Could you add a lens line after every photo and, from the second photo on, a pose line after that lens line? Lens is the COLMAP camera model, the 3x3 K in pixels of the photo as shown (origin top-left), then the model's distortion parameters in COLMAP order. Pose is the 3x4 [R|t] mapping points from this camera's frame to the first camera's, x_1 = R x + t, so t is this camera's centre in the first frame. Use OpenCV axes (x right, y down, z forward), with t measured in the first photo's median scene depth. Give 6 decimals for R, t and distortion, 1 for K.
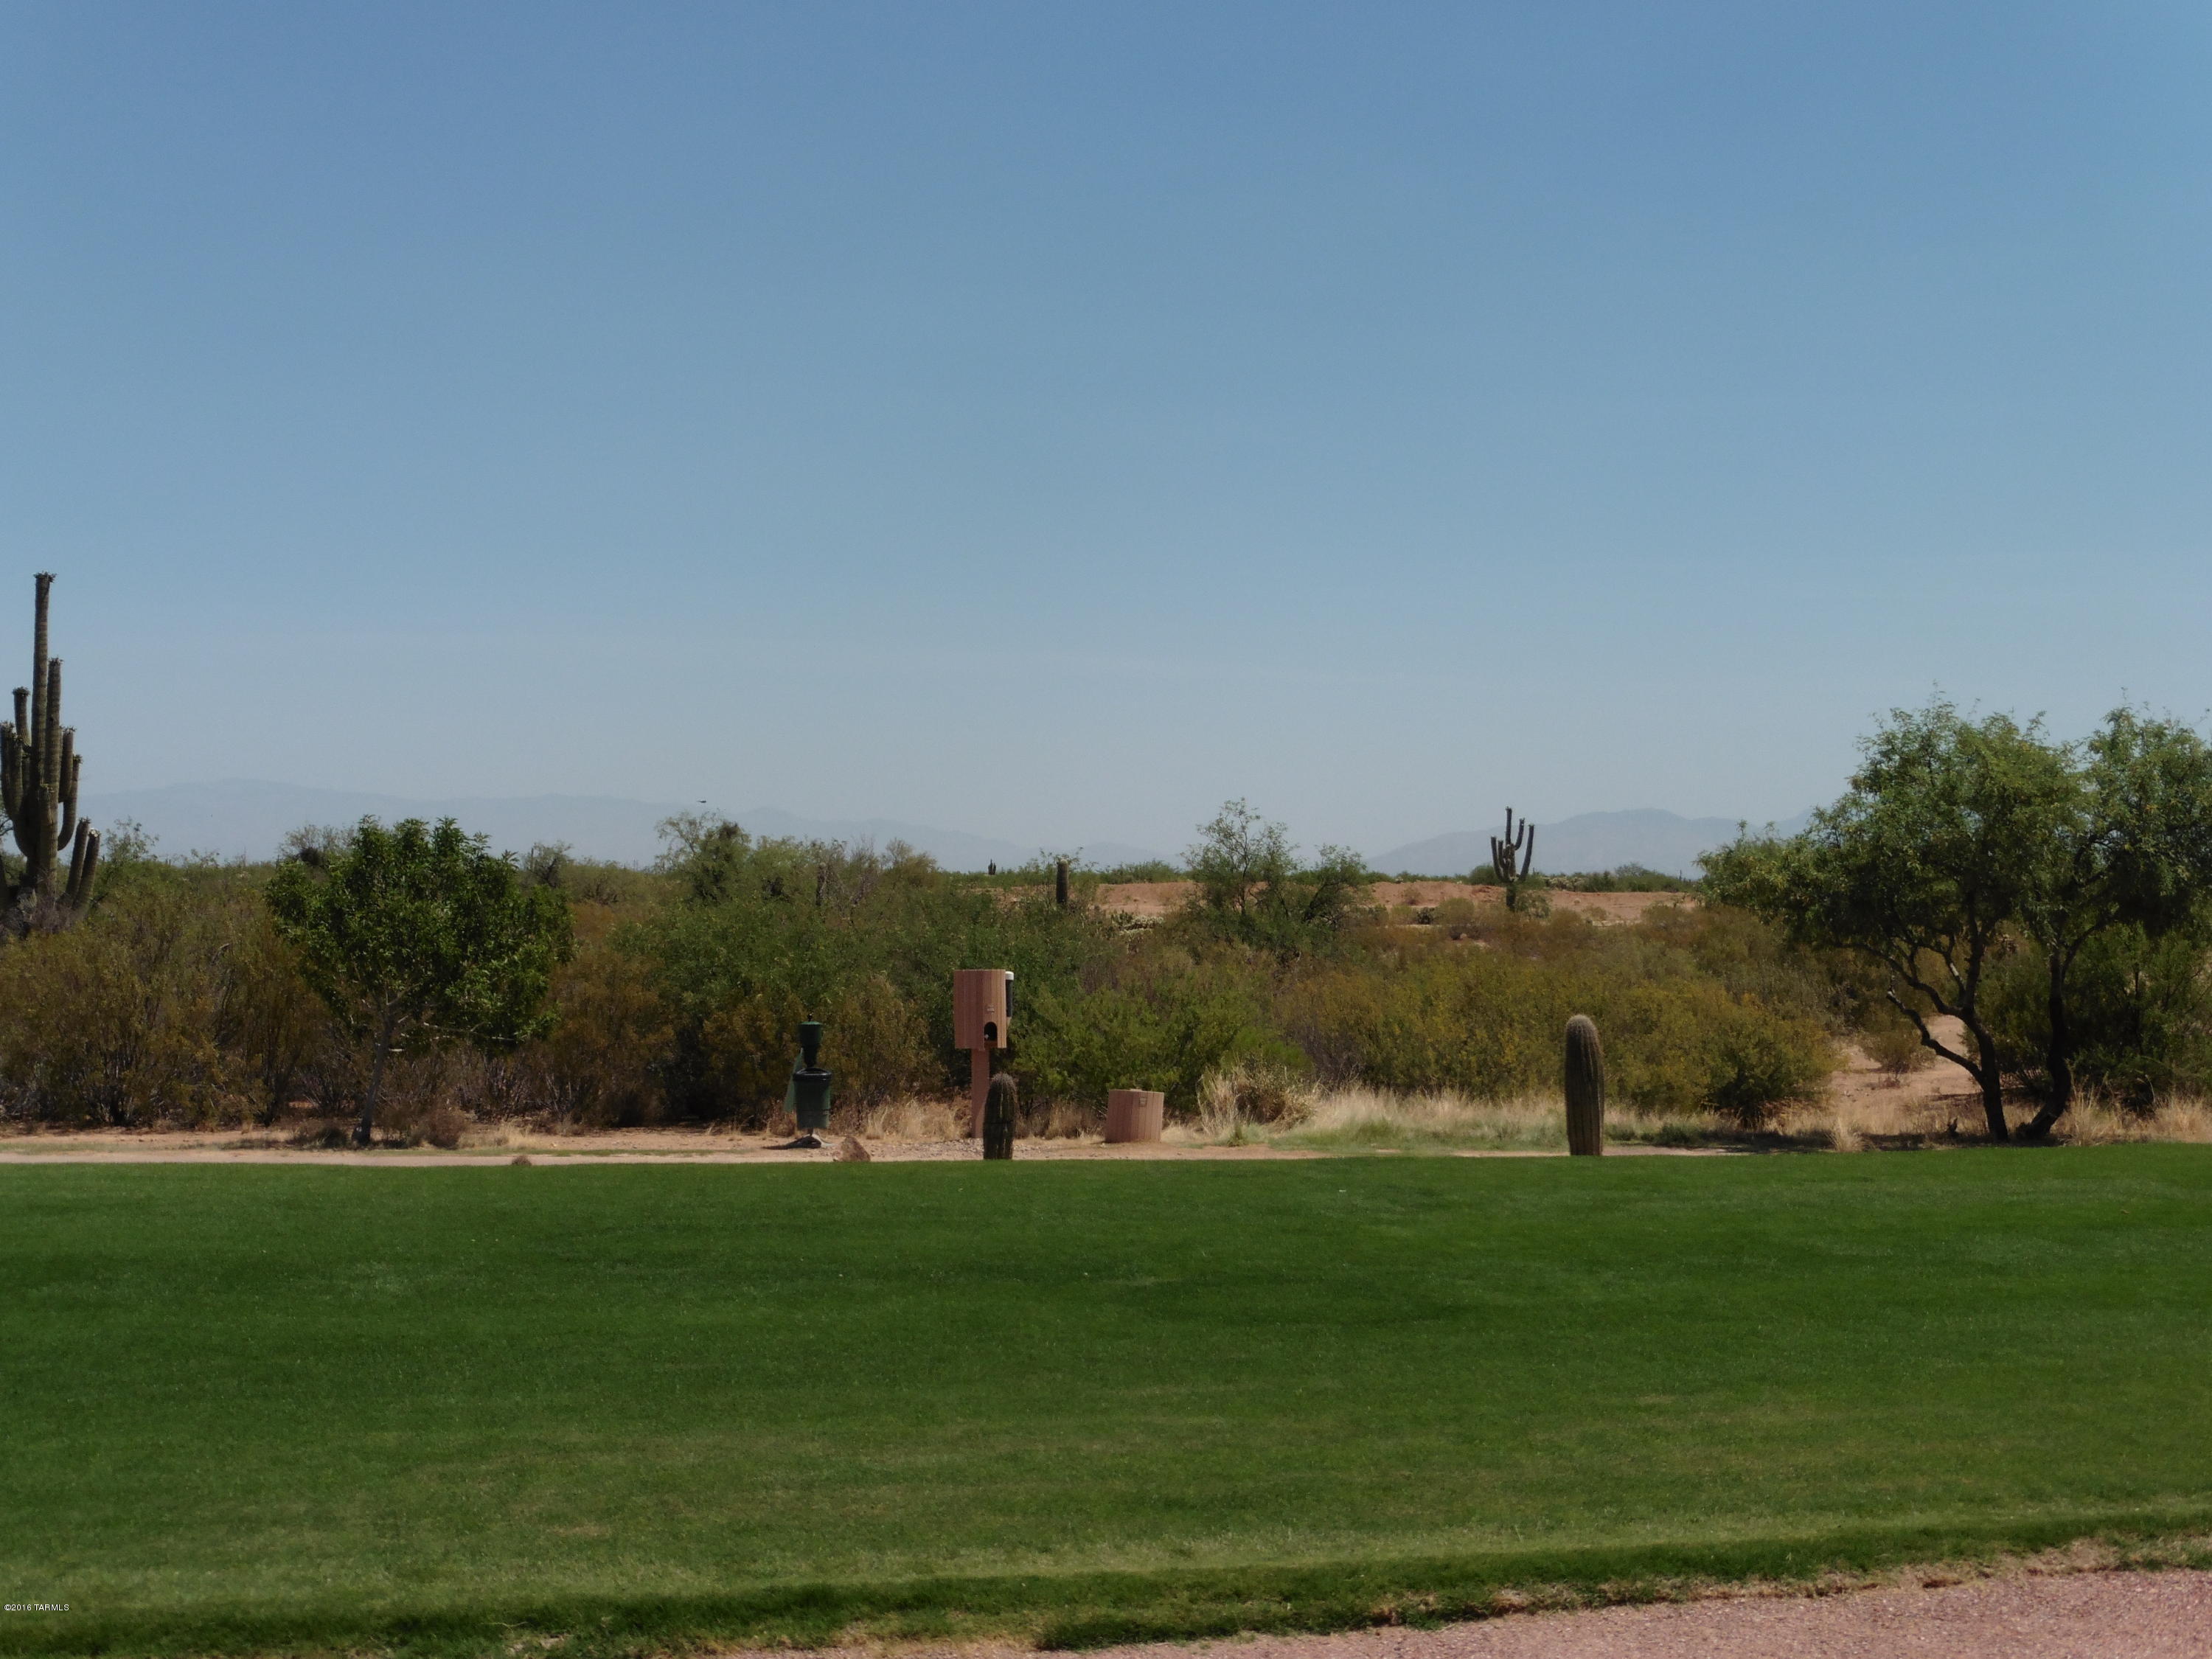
lens RADIAL K [[2825.9, 0, 1106.0], [0, 2825.9, 829.5], [0, 0, 1]] dist [-0.098499, 0.043431]
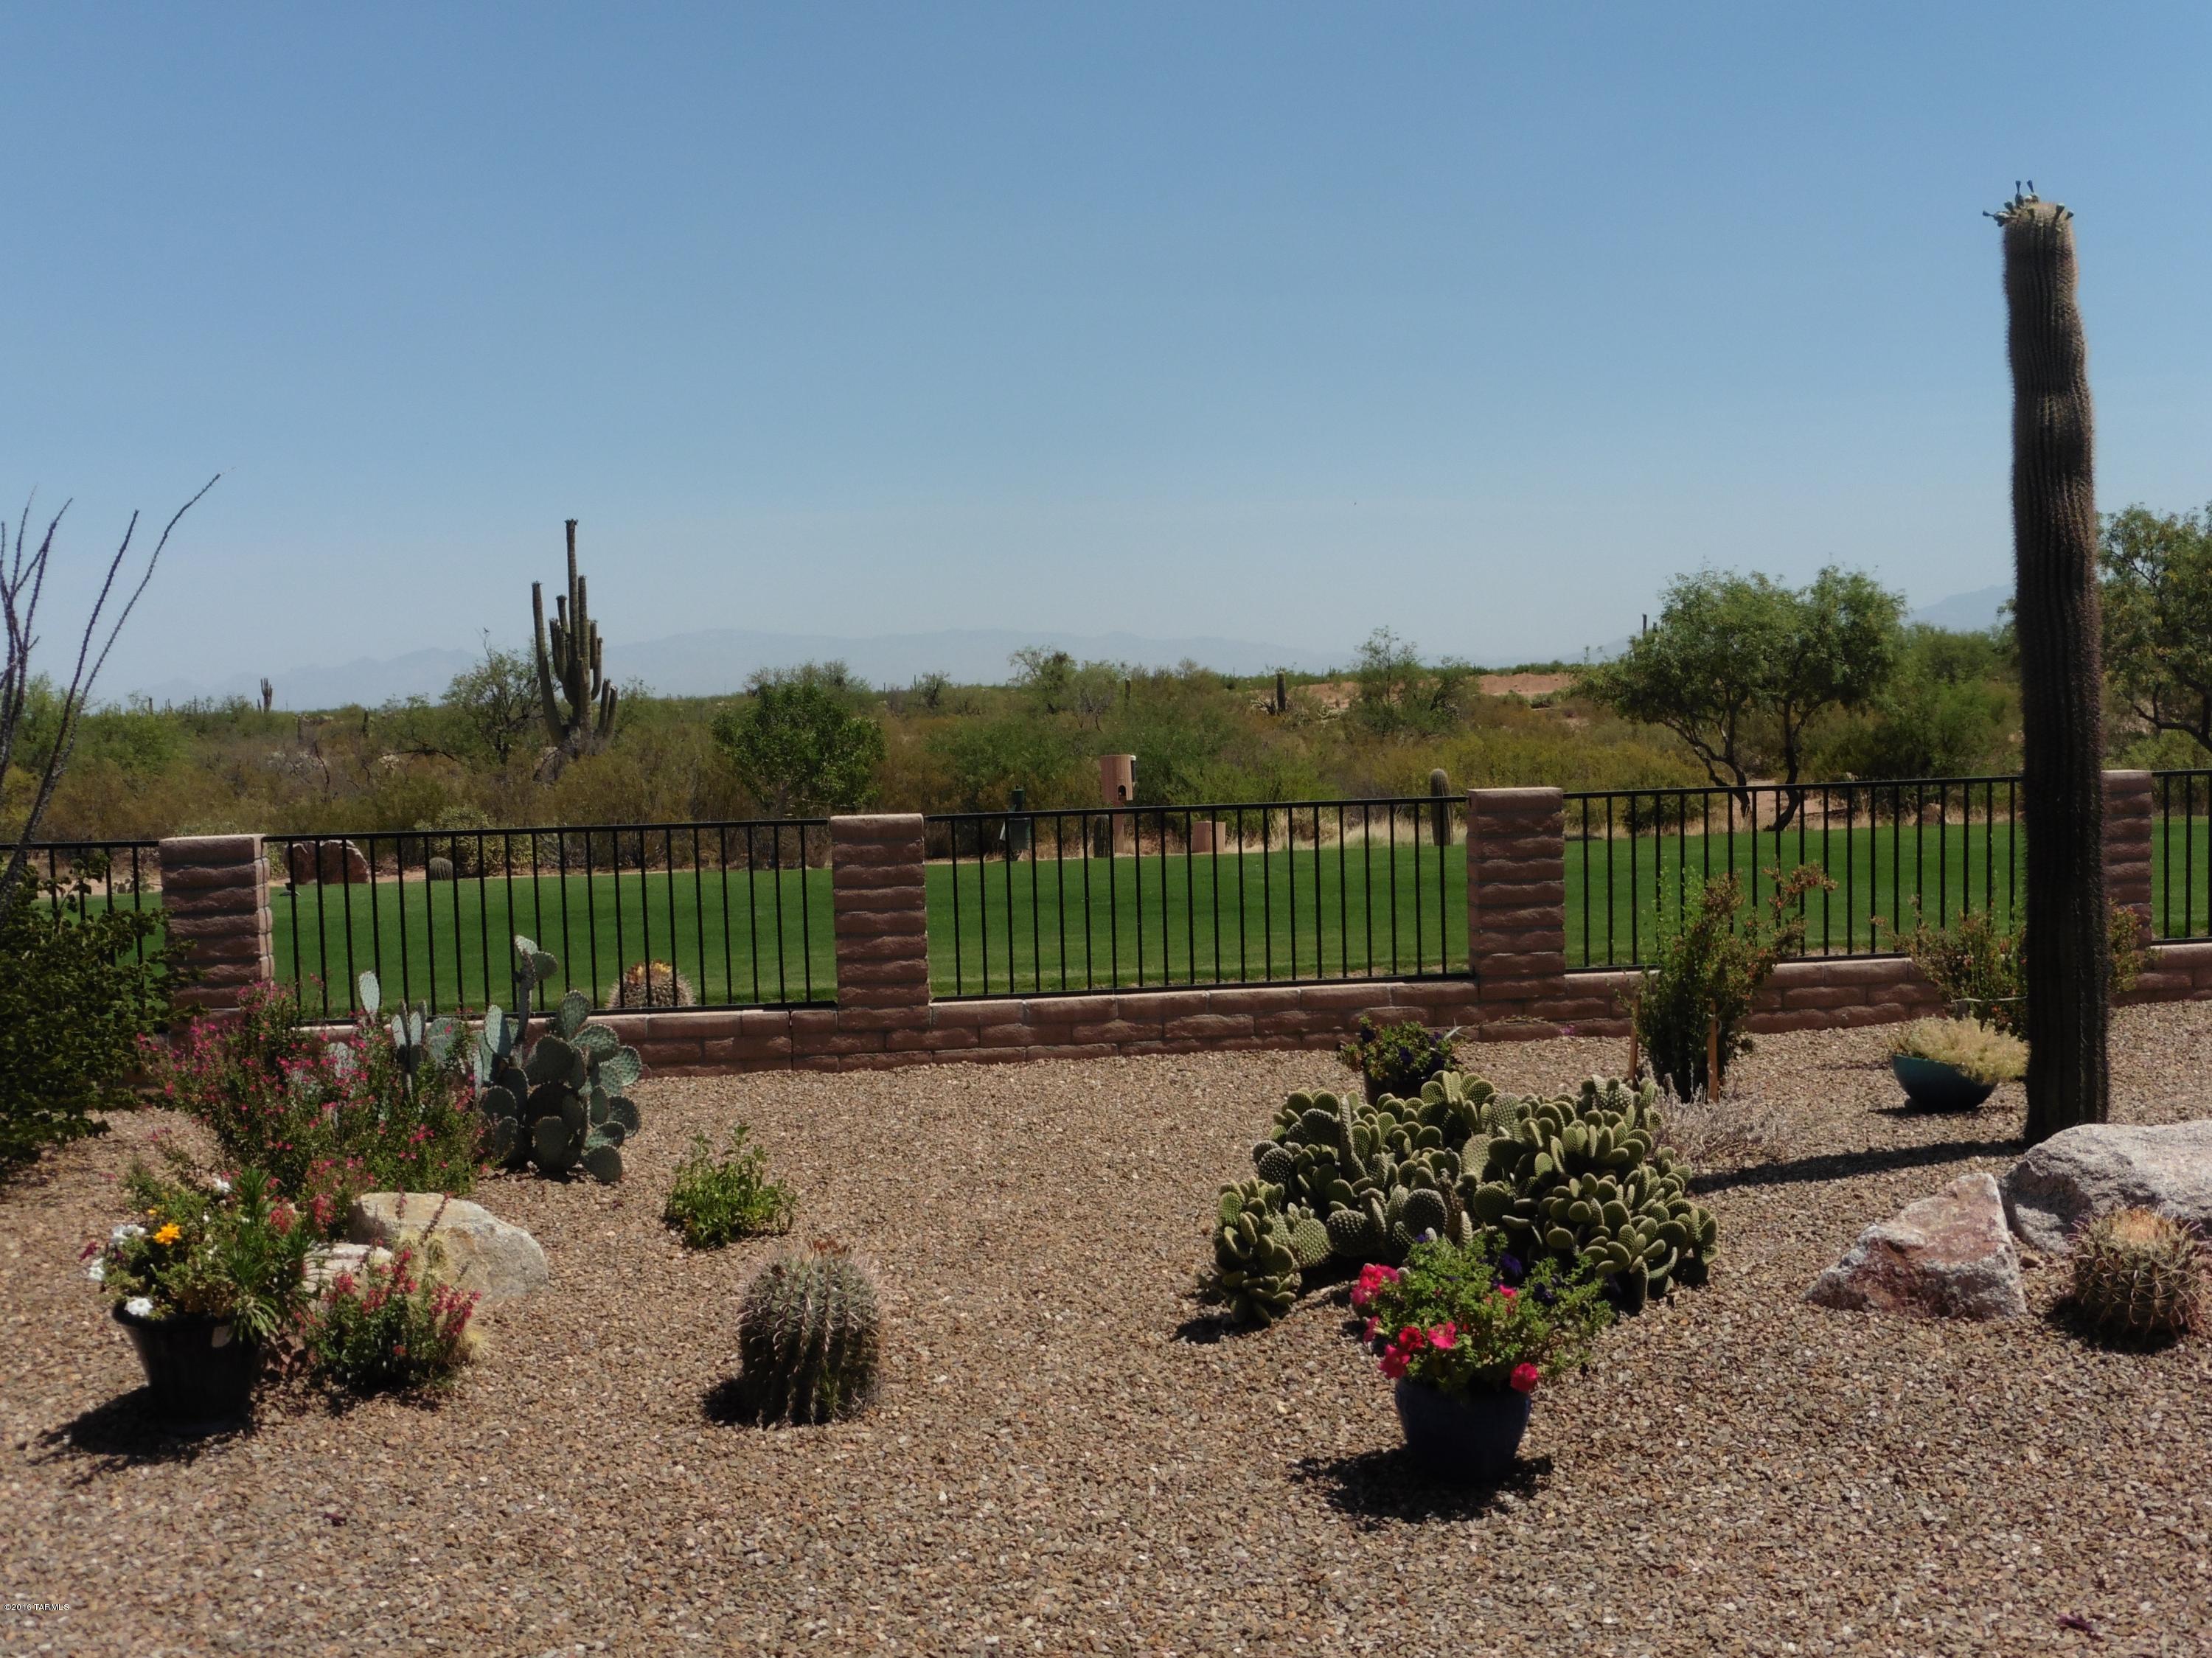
lens RADIAL K [[2201.0, 0, 1106.0], [0, 2201.0, 829.0], [0, 0, 1]] dist [-0.073309, -0.004885]
pose [[0.990831, -0.034738, -0.130562, 0.061166], [0.045704, 0.995588, 0.081951, -0.007942], [0.127139, -0.087167, 0.988047, -0.165394]]
